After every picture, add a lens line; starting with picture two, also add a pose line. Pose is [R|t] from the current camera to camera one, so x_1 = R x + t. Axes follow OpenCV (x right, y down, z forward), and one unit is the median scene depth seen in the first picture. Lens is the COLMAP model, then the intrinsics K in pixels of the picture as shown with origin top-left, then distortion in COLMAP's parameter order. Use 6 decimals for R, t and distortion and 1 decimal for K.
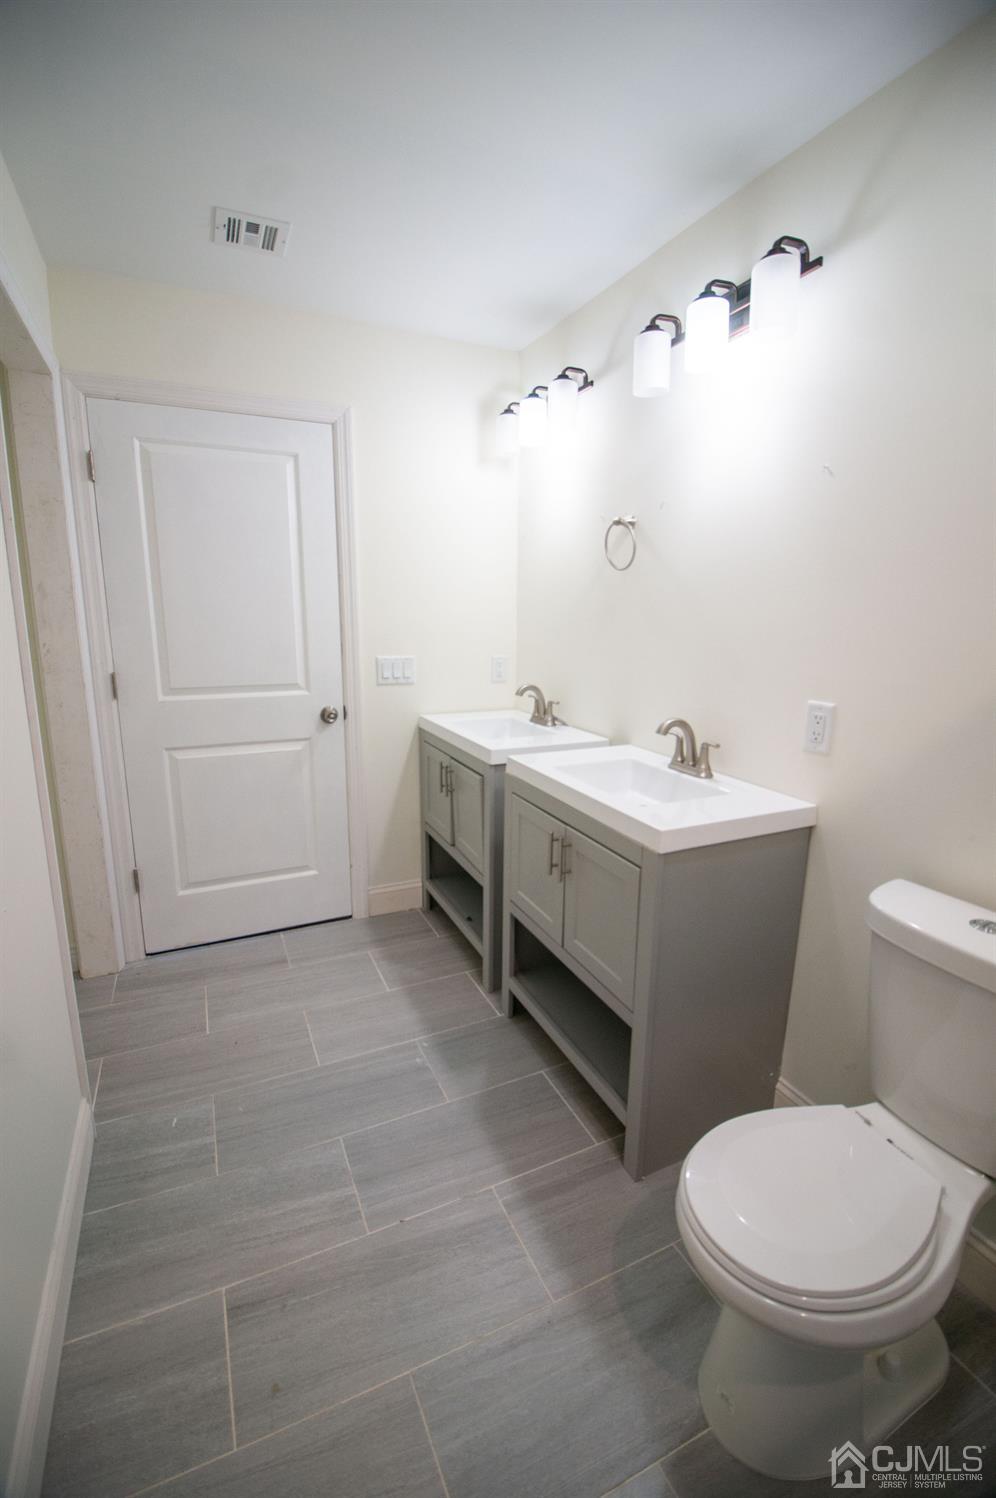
lens RADIAL K [[664.9, 0, 501.2], [0, 664.9, 741.5], [0, 0, 1]] dist [-0.007585, -0.004576]
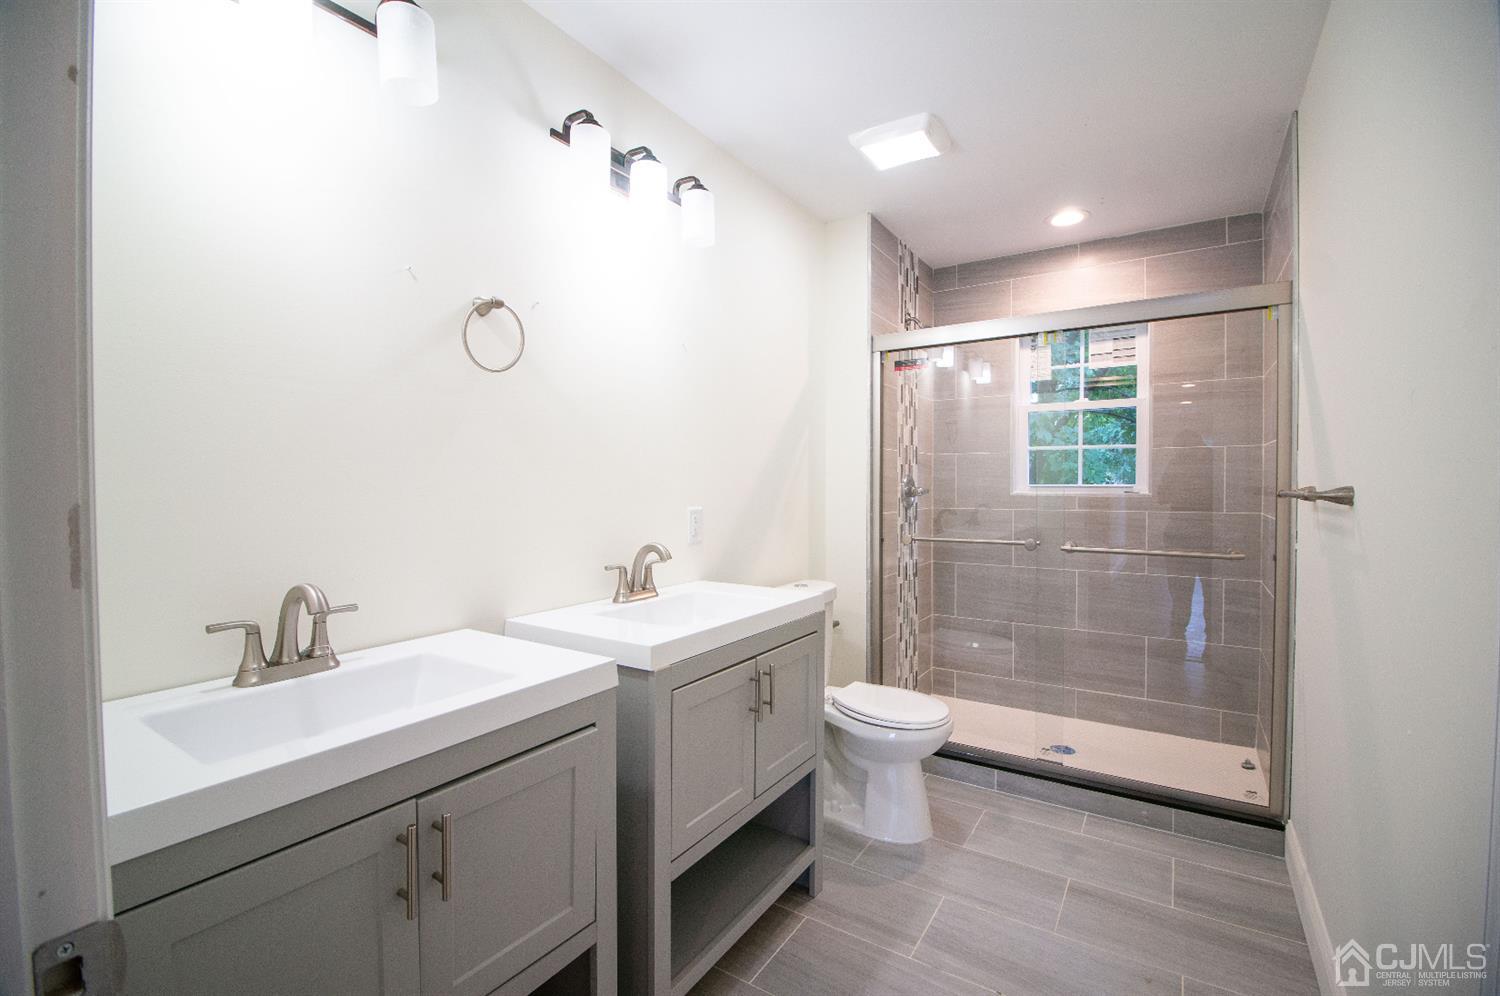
lens RADIAL K [[665.8, 0, 754.9], [0, 665.8, 494.8], [0, 0, 1]] dist [-0.007585, -0.004576]
pose [[-0.536808, -0.024216, 0.843357, -0.763578], [0.160893, 0.978306, 0.130501, -0.245948], [-0.828222, 0.205745, -0.521266, 1.602480]]
